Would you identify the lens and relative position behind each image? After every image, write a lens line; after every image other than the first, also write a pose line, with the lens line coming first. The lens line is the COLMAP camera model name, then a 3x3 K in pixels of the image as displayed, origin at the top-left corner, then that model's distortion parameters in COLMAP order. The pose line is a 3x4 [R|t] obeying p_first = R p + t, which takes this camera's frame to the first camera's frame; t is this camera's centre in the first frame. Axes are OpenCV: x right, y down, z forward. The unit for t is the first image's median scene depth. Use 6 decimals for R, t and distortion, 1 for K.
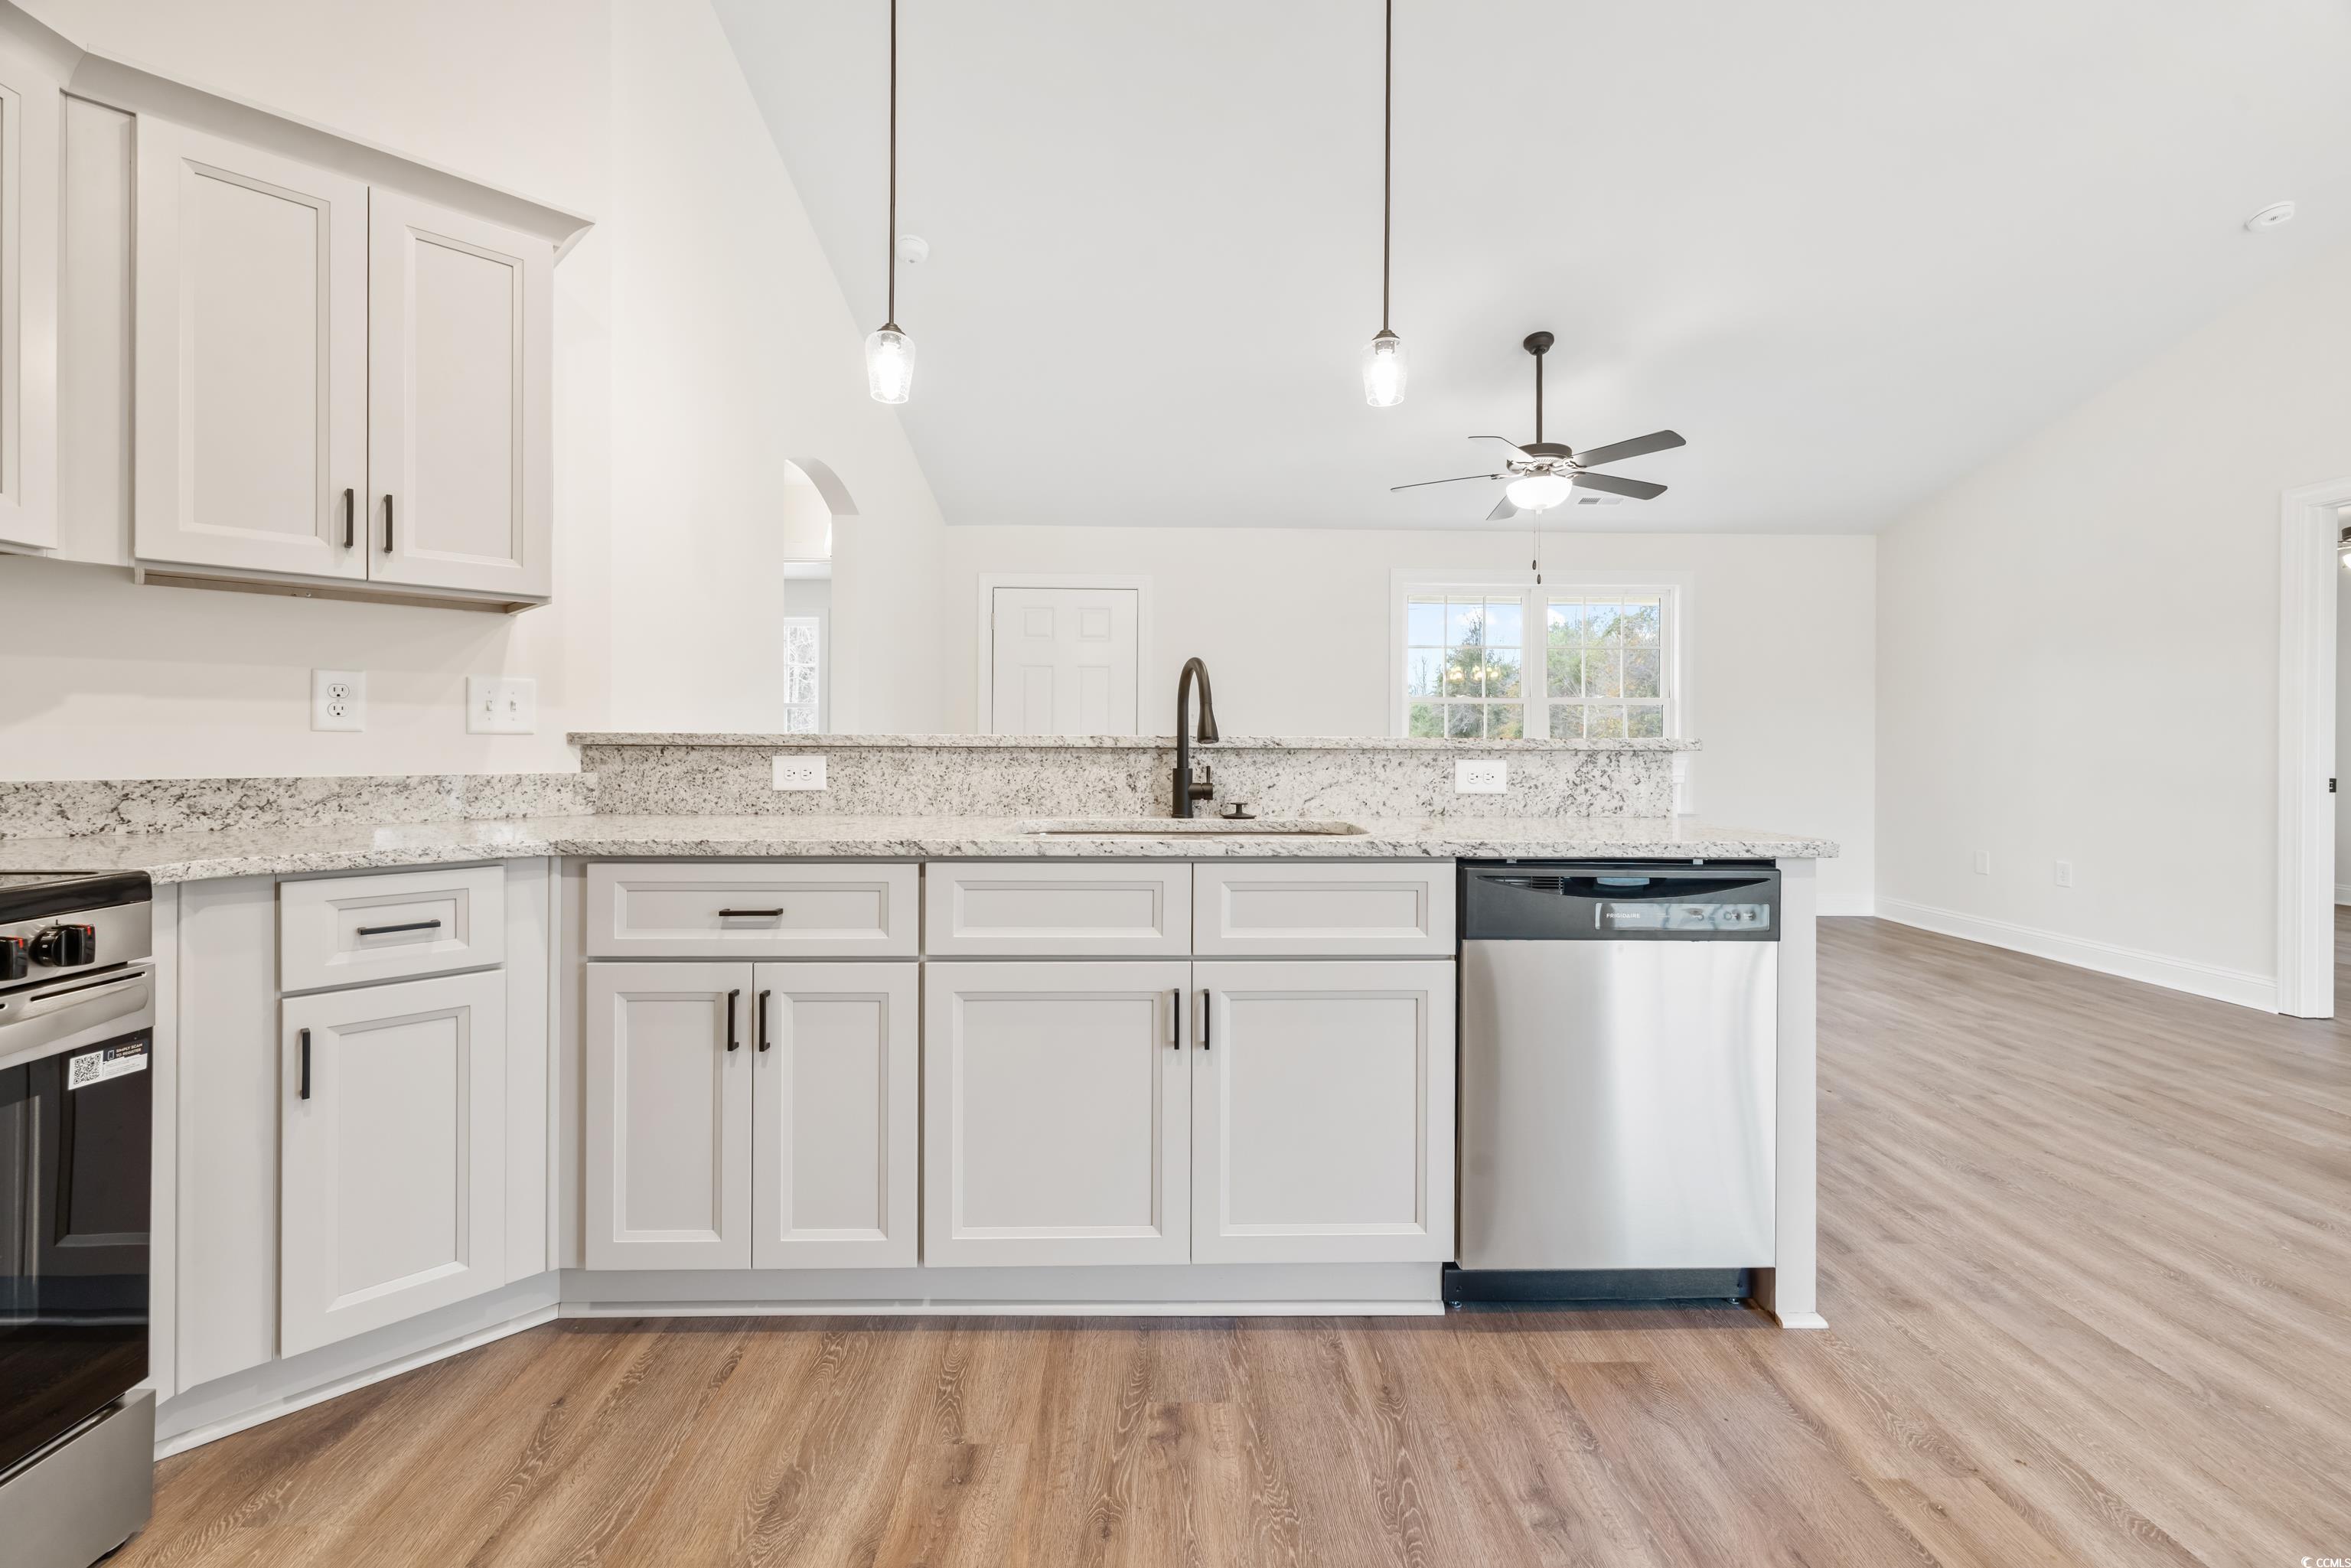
lens RADIAL K [[1000.3, 0, 1177.7], [0, 1000.3, 745.3], [0, 0, 1]] dist [-0.000897, 0.000230]
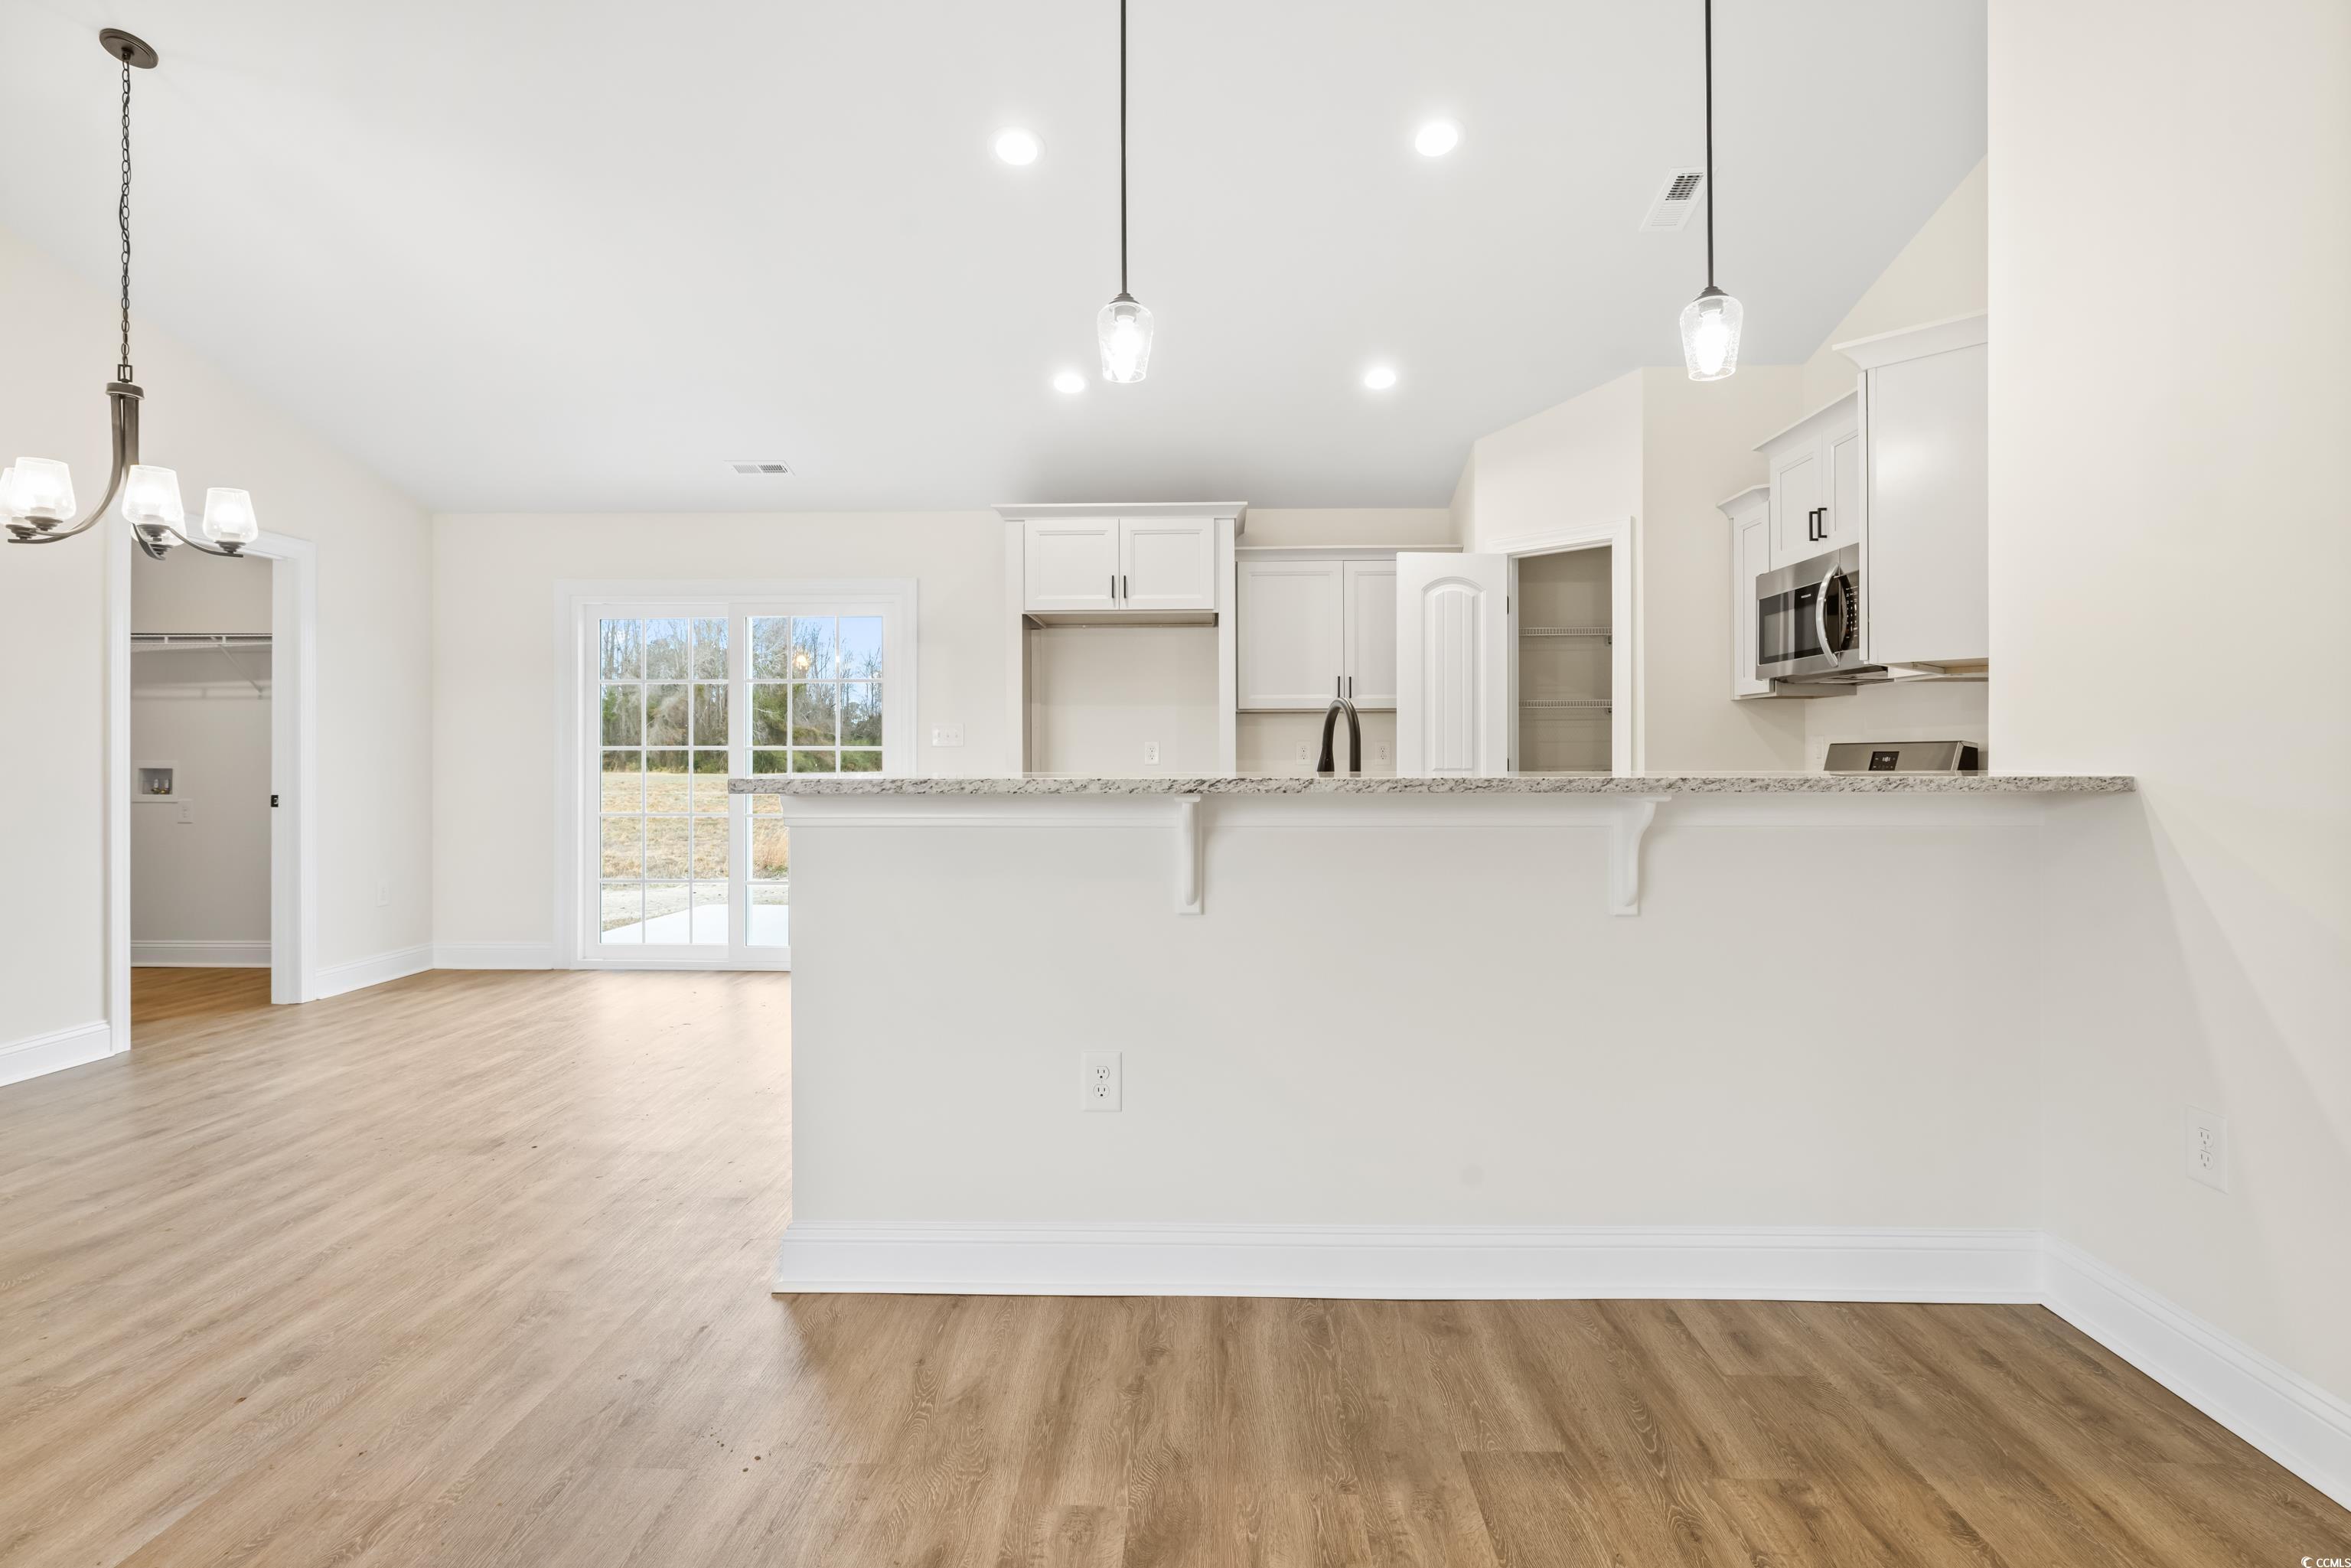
lens RADIAL K [[1148.5, 0, 1179.0], [0, 1148.5, 752.0], [0, 0, 1]] dist [-0.002821, 0.000264]
pose [[-0.998676, -0.003156, 0.051344, 0.121772], [-0.003207, 0.999994, -0.000910, -0.027462], [-0.051340, -0.001074, -0.998681, 2.161442]]
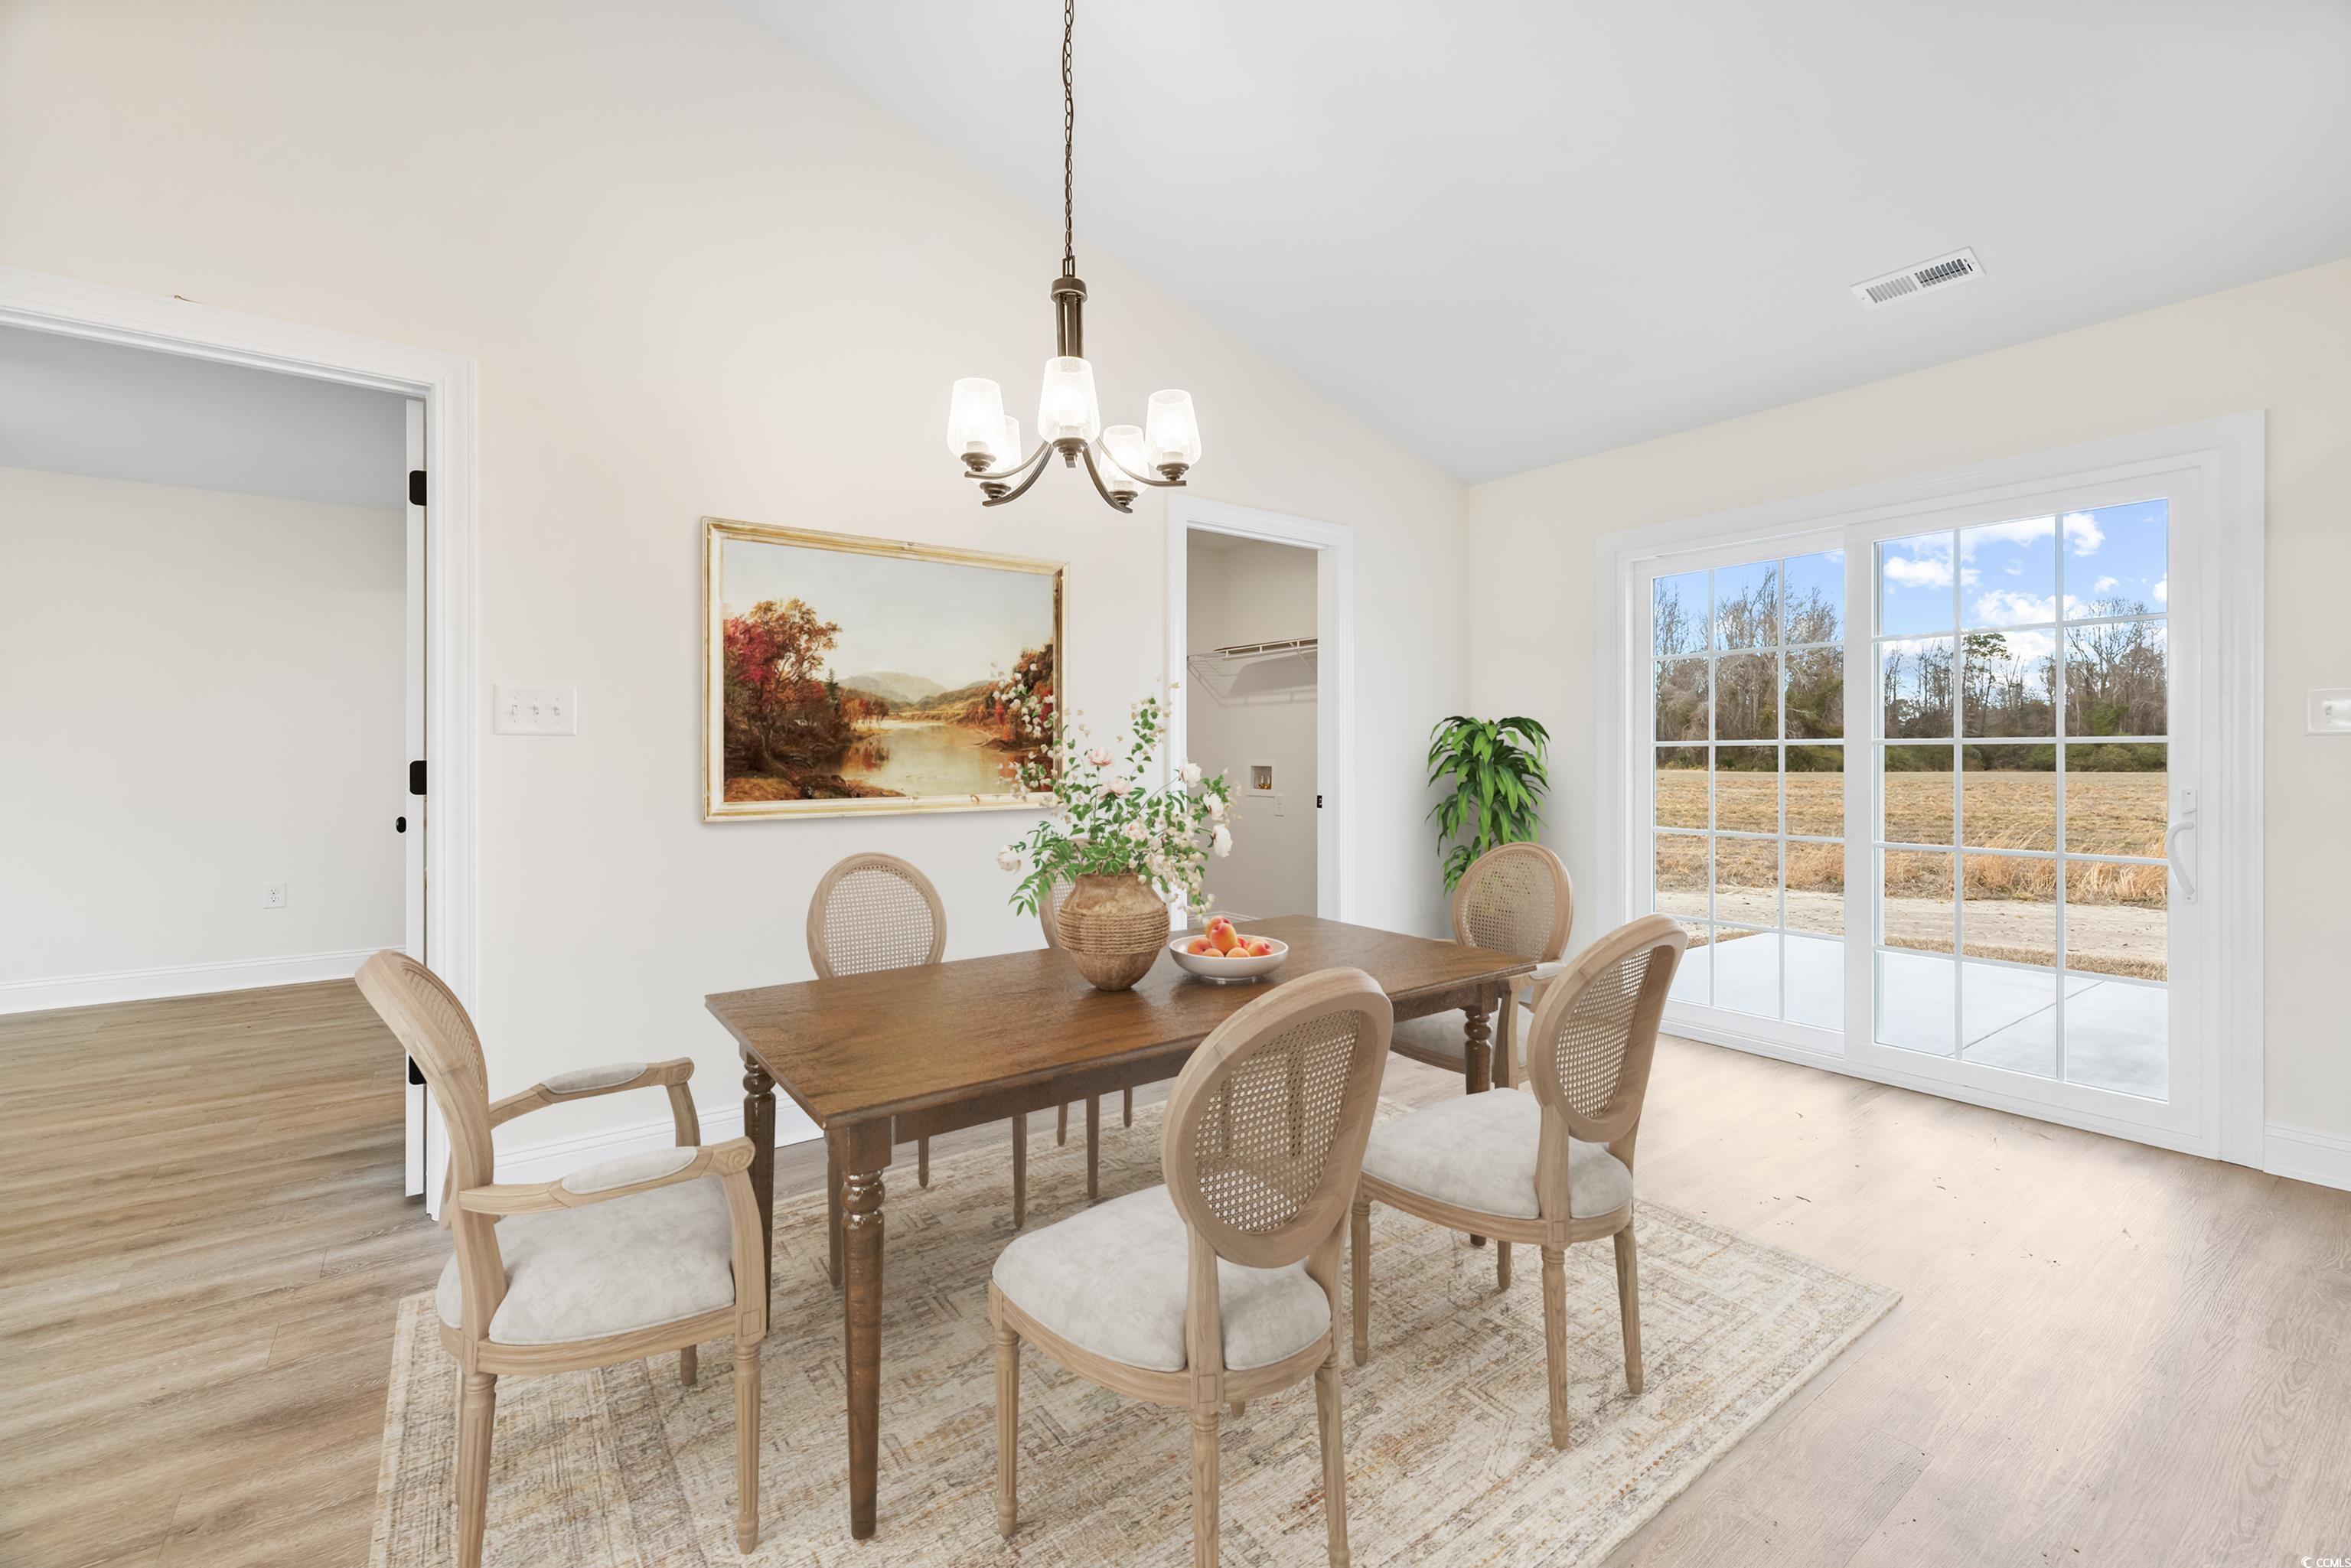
lens RADIAL K [[987.8, 0, 1180.3], [0, 987.8, 766.7], [0, 0, 1]] dist [-0.000848, 0.000114]
pose [[-0.577579, -0.010820, 0.816263, 0.630222], [0.002035, 0.999890, 0.014694, -0.021338], [-0.816332, 0.010148, -0.577493, 1.308677]]
